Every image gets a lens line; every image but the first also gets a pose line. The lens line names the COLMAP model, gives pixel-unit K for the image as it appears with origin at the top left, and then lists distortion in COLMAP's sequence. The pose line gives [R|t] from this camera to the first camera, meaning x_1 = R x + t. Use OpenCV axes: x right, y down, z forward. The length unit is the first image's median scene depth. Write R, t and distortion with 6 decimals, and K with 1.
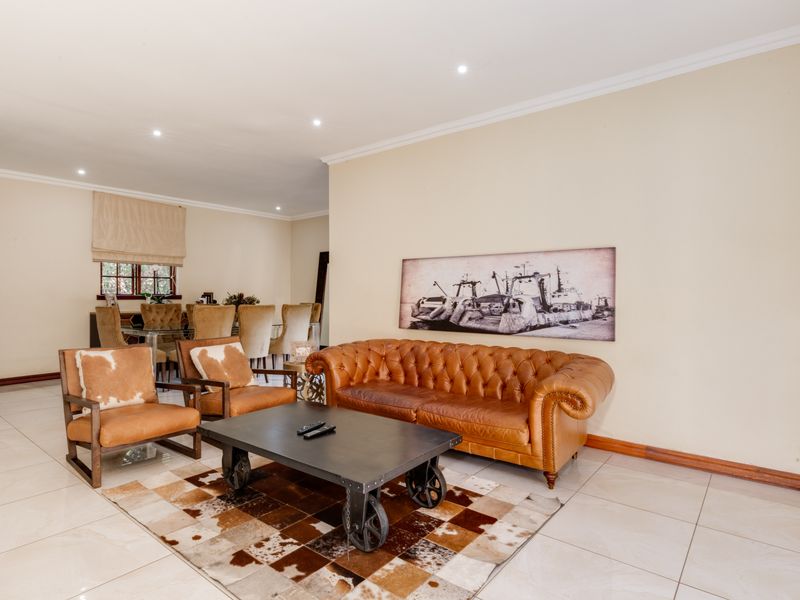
lens RADIAL K [[453.0, 0, 401.6], [0, 453.0, 296.9], [0, 0, 1]] dist [-0.005012, -0.000657]
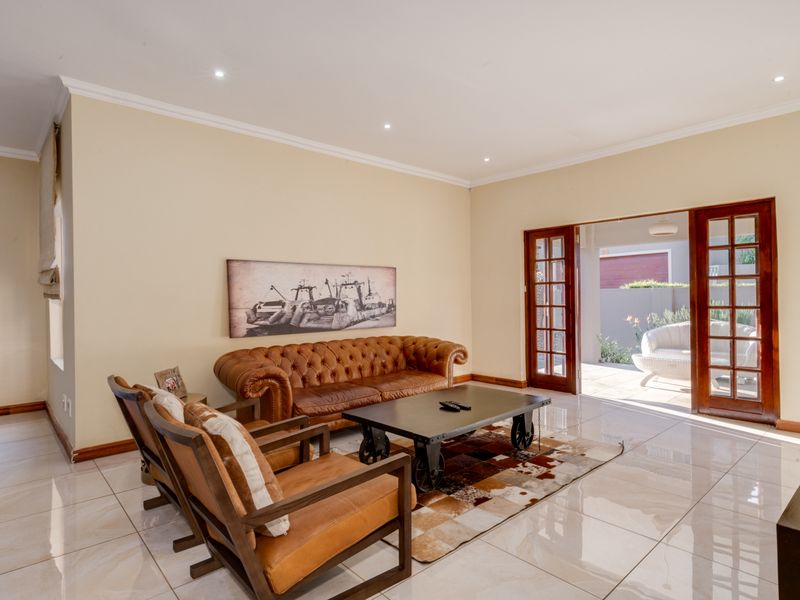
lens RADIAL K [[453.0, 0, 401.6], [0, 453.0, 296.9], [0, 0, 1]] dist [-0.005012, -0.000657]
pose [[0.155499, -0.000806, 0.987836, -0.927503], [0.020186, 0.999793, -0.002362, -0.001323], [-0.987630, 0.020308, 0.155483, 0.608821]]
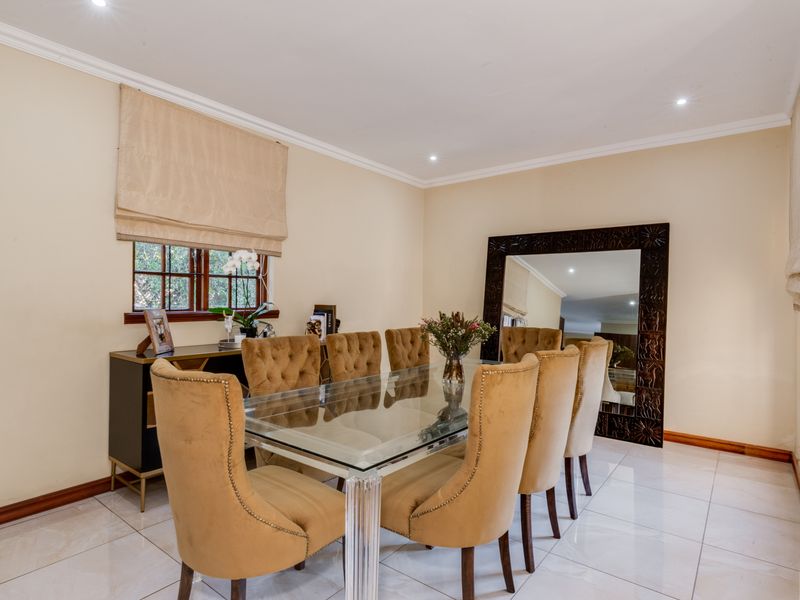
lens RADIAL K [[443.0, 0, 402.0], [0, 443.0, 295.6], [0, 0, 1]] dist [0.001438, -0.000397]
pose [[0.999649, 0.010281, 0.024420, -0.666244], [-0.010150, 0.999933, -0.005480, -0.036621], [-0.024474, 0.005230, 0.999687, 0.896601]]
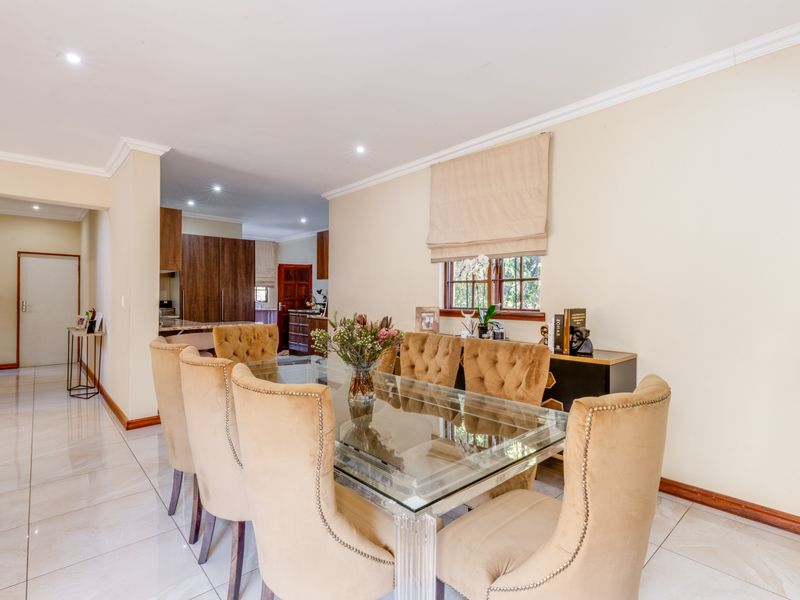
lens RADIAL K [[430.1, 0, 388.7], [0, 430.1, 298.6], [0, 0, 1]] dist [0.038002, 0.000395]
pose [[-0.194509, 0.001987, -0.980899, 0.015850], [-0.011465, 0.999925, 0.004299, -0.037041], [0.980834, 0.012082, -0.194472, 1.744771]]
